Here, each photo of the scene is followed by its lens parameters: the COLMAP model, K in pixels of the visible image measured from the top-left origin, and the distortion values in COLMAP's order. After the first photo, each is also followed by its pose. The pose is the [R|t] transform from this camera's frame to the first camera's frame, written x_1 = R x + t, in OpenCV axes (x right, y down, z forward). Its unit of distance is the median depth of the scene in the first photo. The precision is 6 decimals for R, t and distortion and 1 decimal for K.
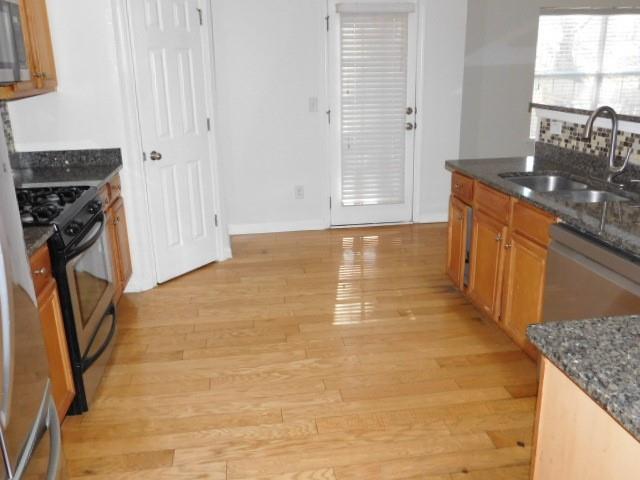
lens RADIAL K [[567.0, 0, 320.0], [0, 567.0, 240.0], [0, 0, 1]] dist [-0.004096, -0.003433]
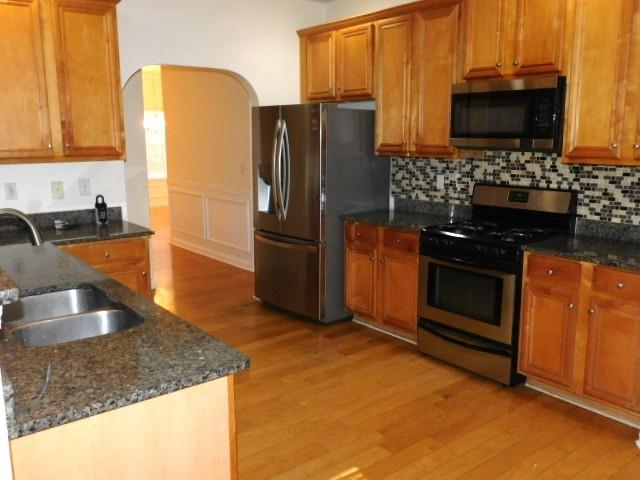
lens RADIAL K [[567.6, 0, 320.0], [0, 567.6, 240.0], [0, 0, 1]] dist [-0.000837, -0.000769]
pose [[-0.865901, 0.115039, -0.486807, 0.452166], [-0.128429, 0.889444, 0.438628, -0.510694], [0.483447, 0.442329, -0.755397, 1.573335]]
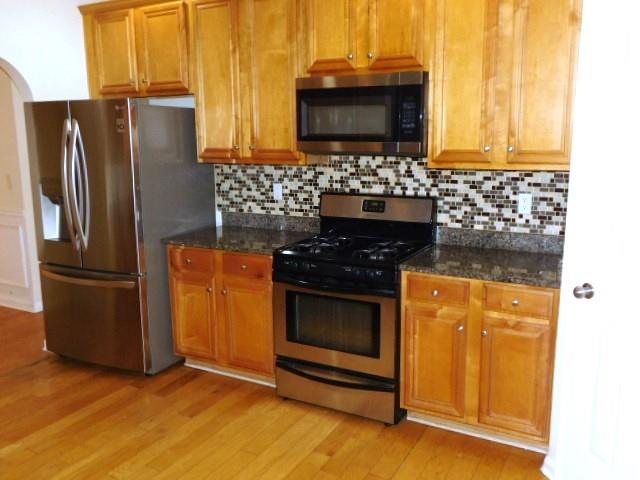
lens RADIAL K [[567.6, 0, 320.0], [0, 567.6, 240.0], [0, 0, 1]] dist [-0.000837, -0.000769]
pose [[-0.606848, 0.172366, -0.775903, 0.399563], [-0.216155, 0.903619, 0.369796, -0.434755], [0.764862, 0.392125, -0.511102, 1.318059]]
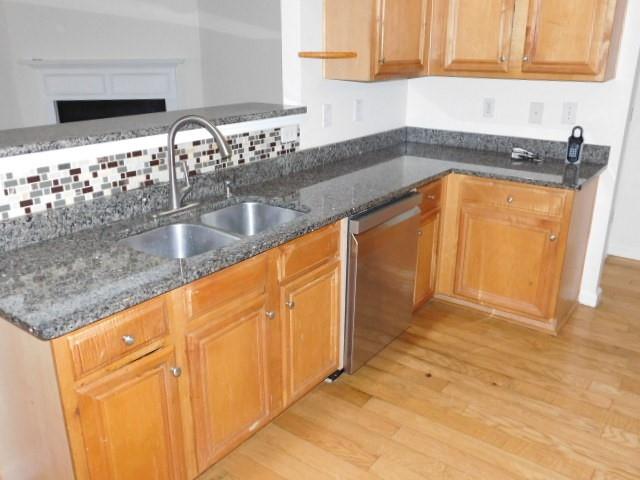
lens RADIAL K [[567.0, 0, 320.0], [0, 567.0, 240.0], [0, 0, 1]] dist [-0.004096, -0.003433]
pose [[-0.704235, -0.213527, 0.677097, -0.174959], [0.224893, 0.837498, 0.498016, -0.394528], [-0.673407, 0.502994, -0.541775, 1.238381]]
